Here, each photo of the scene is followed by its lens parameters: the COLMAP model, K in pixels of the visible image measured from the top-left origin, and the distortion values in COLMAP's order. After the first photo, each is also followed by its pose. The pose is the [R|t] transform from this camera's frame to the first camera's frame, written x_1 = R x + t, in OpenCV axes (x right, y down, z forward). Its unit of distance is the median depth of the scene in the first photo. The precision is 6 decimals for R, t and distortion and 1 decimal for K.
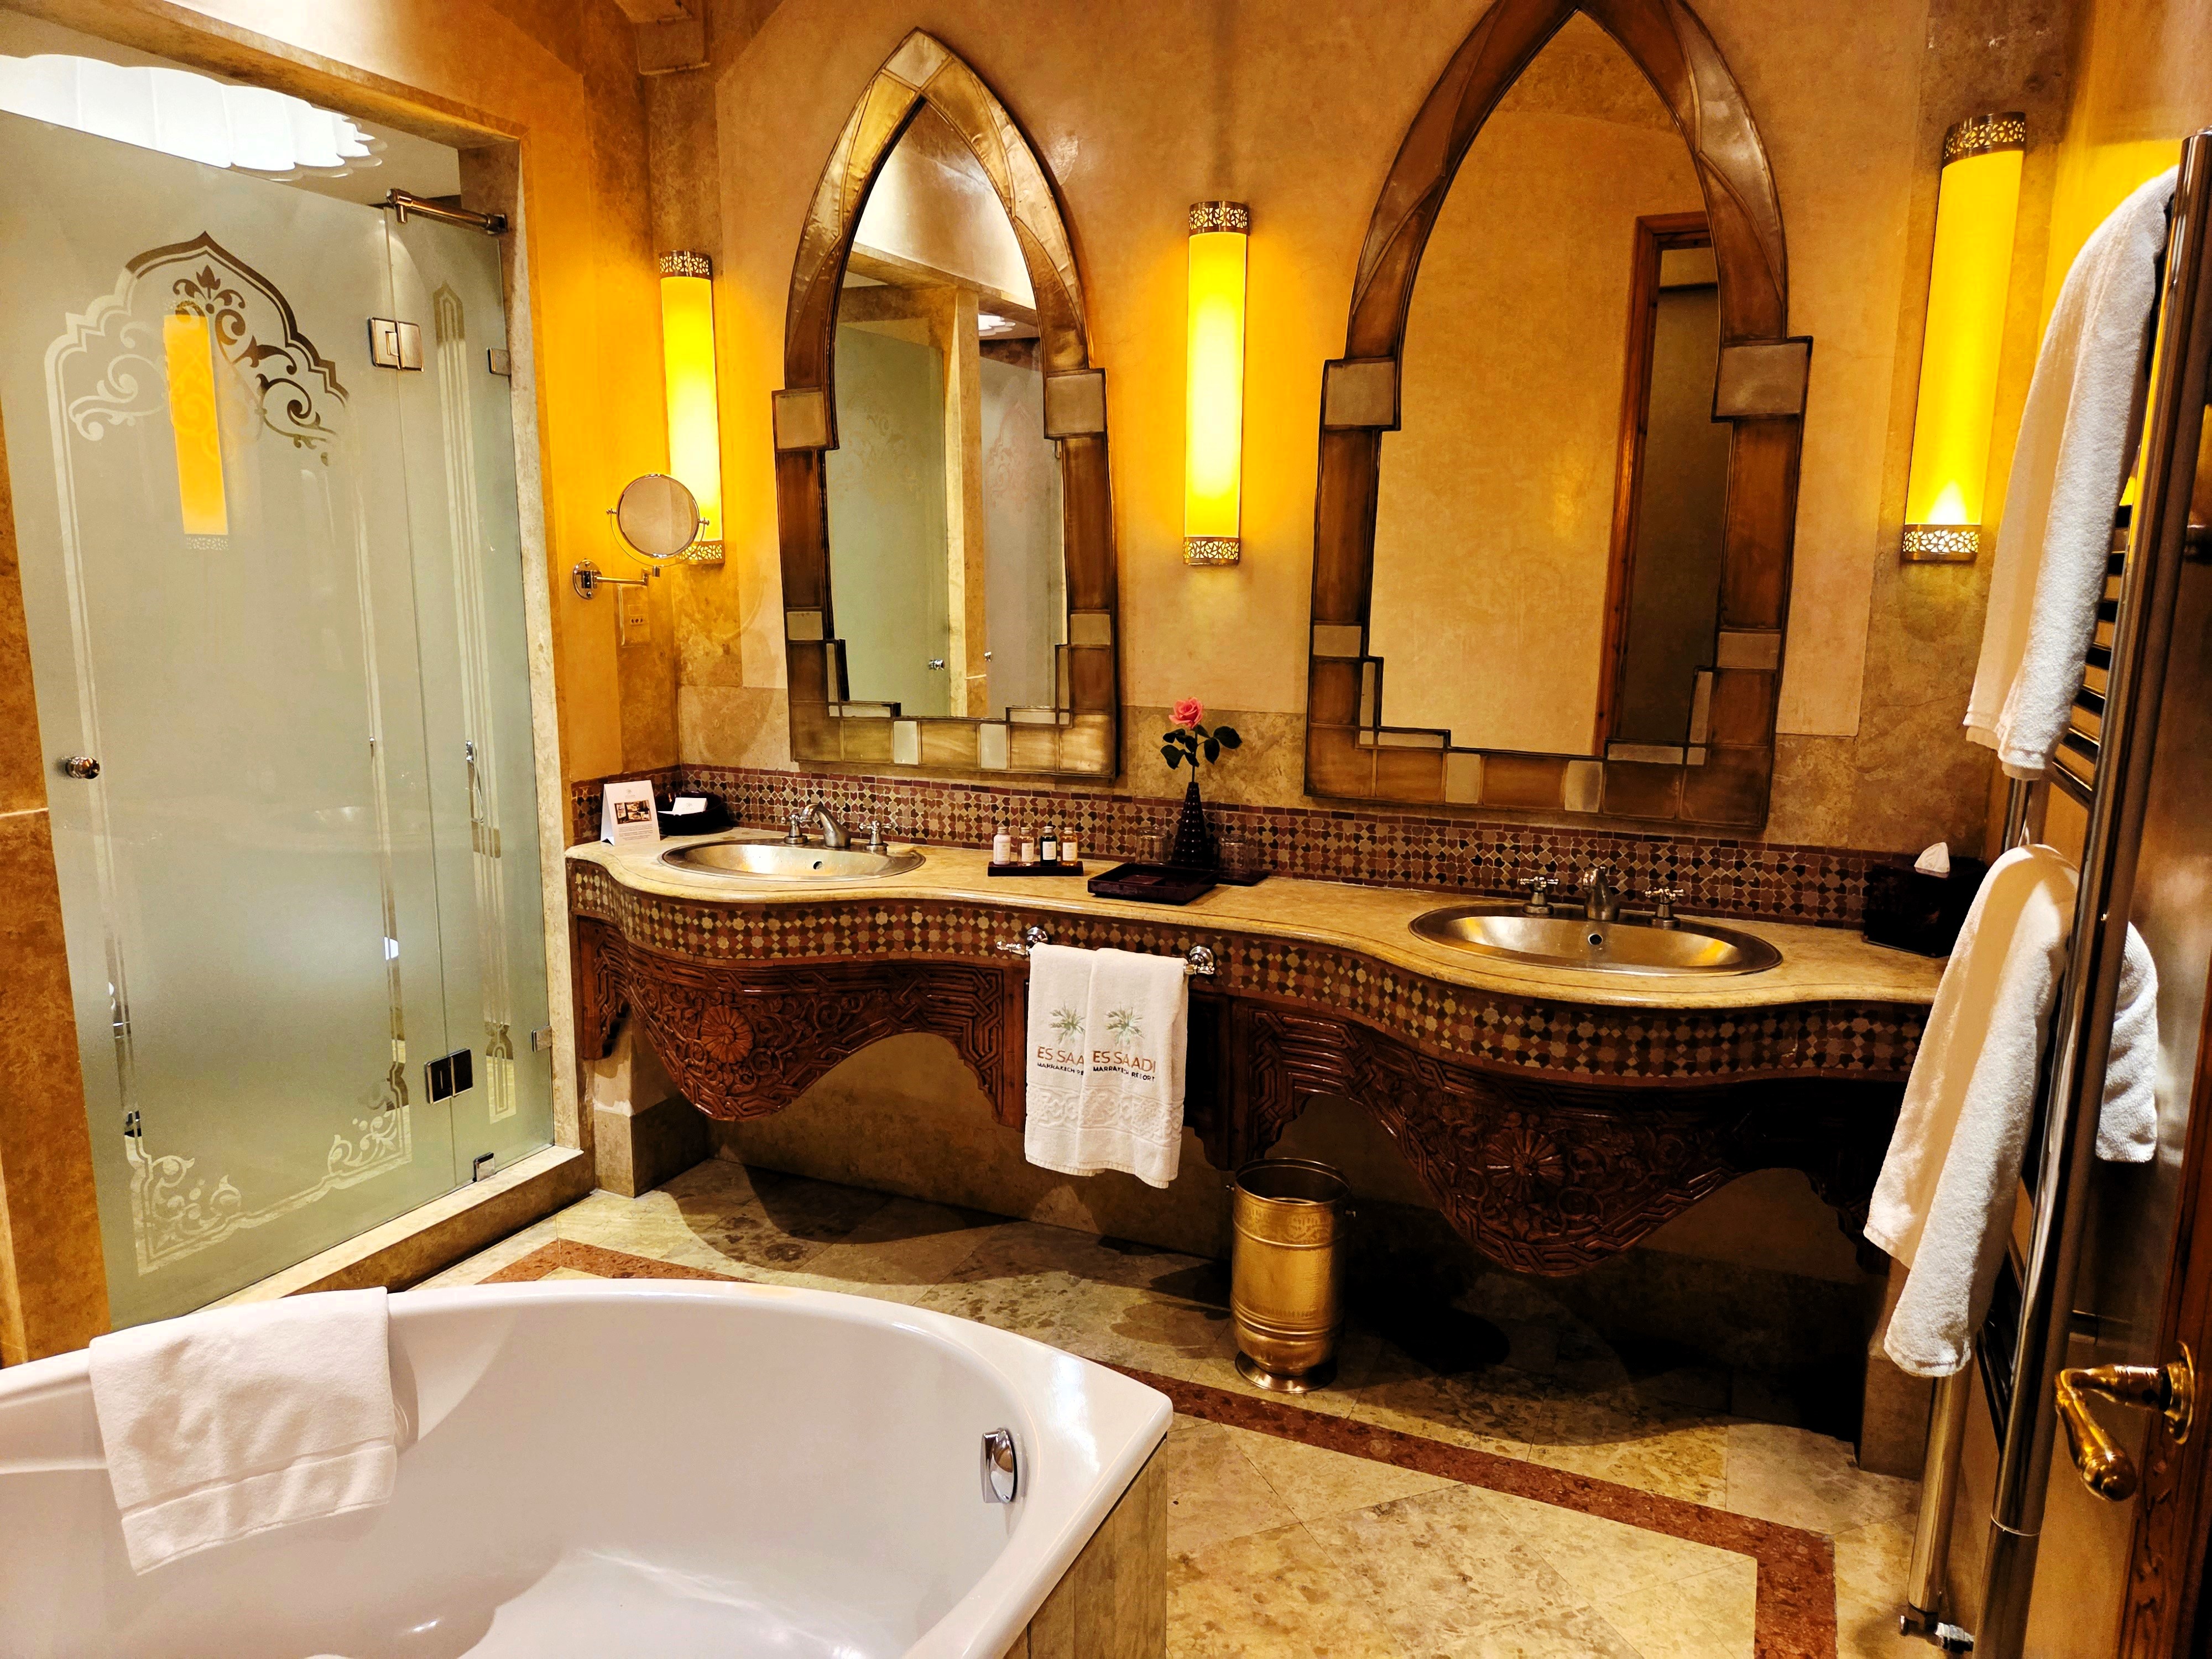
lens RADIAL K [[1598.4, 0, 1104.2], [0, 1598.4, 837.9], [0, 0, 1]] dist [0.062918, -0.056868]
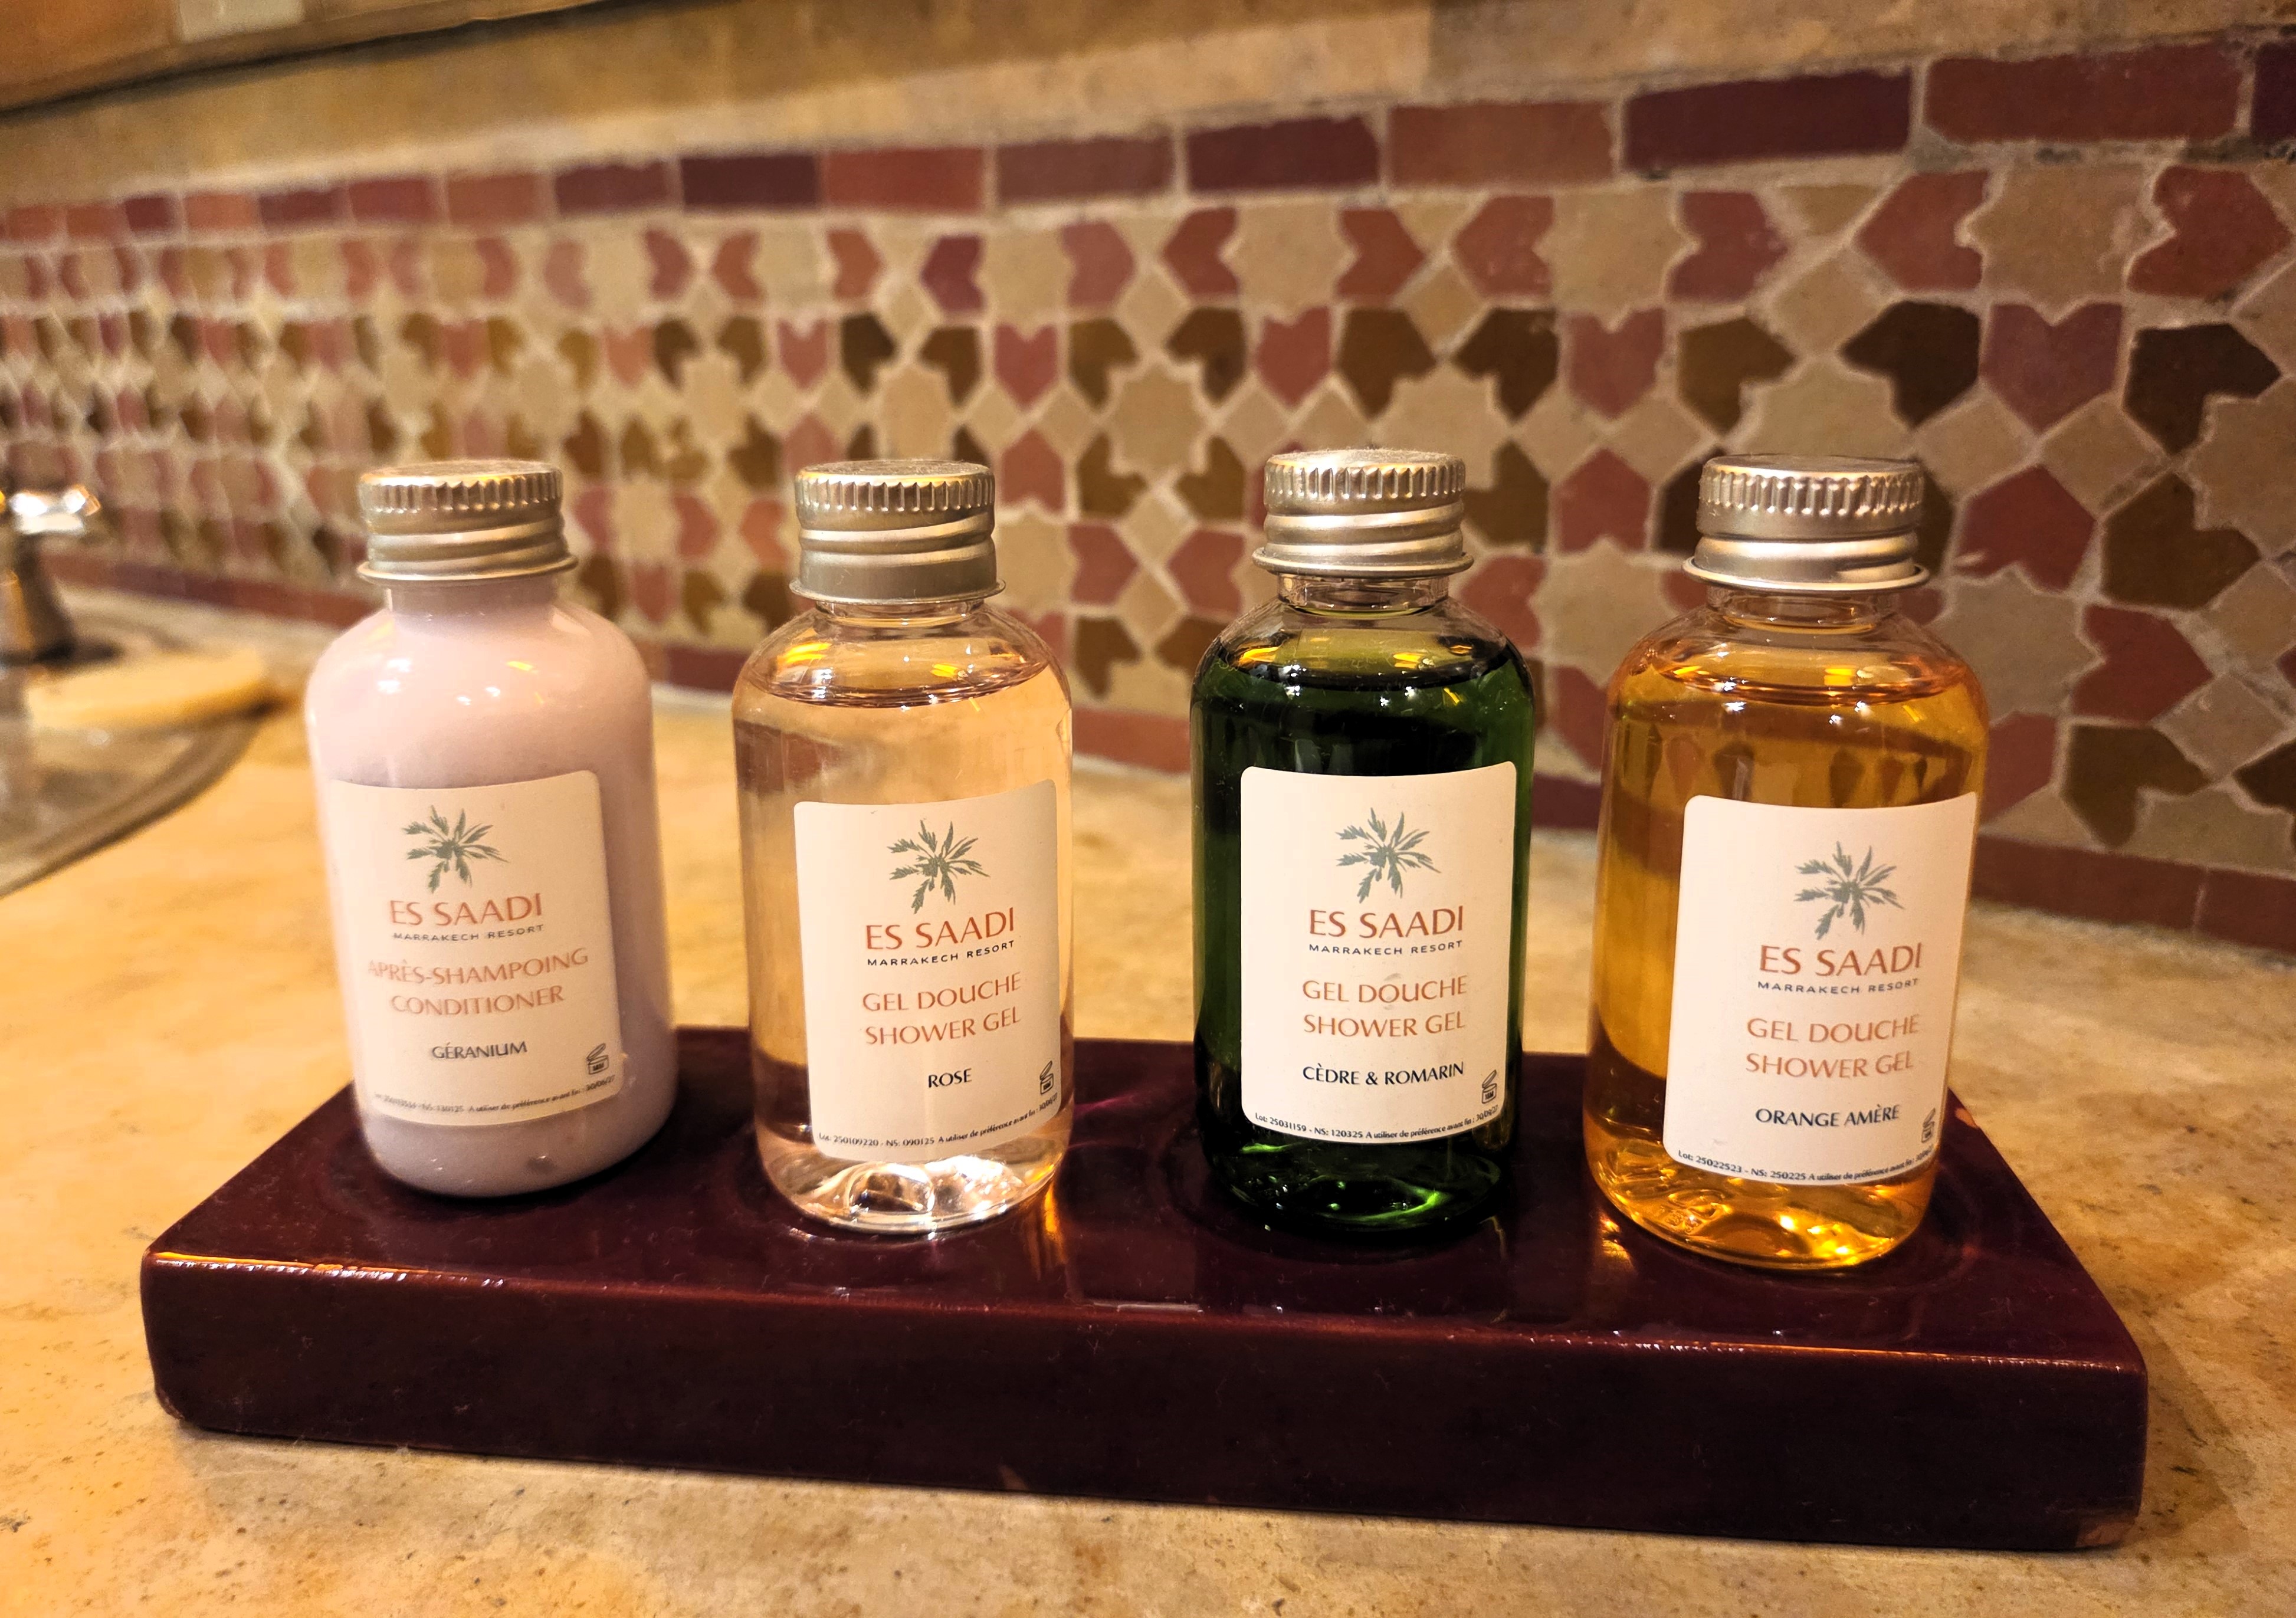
lens RADIAL K [[2273.5, 0, 1147.6], [0, 2273.5, 808.1], [0, 0, 1]] dist [-0.007380, 0.000000]
pose [[0.993012, 0.011814, -0.117423, -0.029948], [0.000632, 0.994430, 0.105398, -0.003379], [0.118014, -0.104735, 0.987473, 0.839381]]
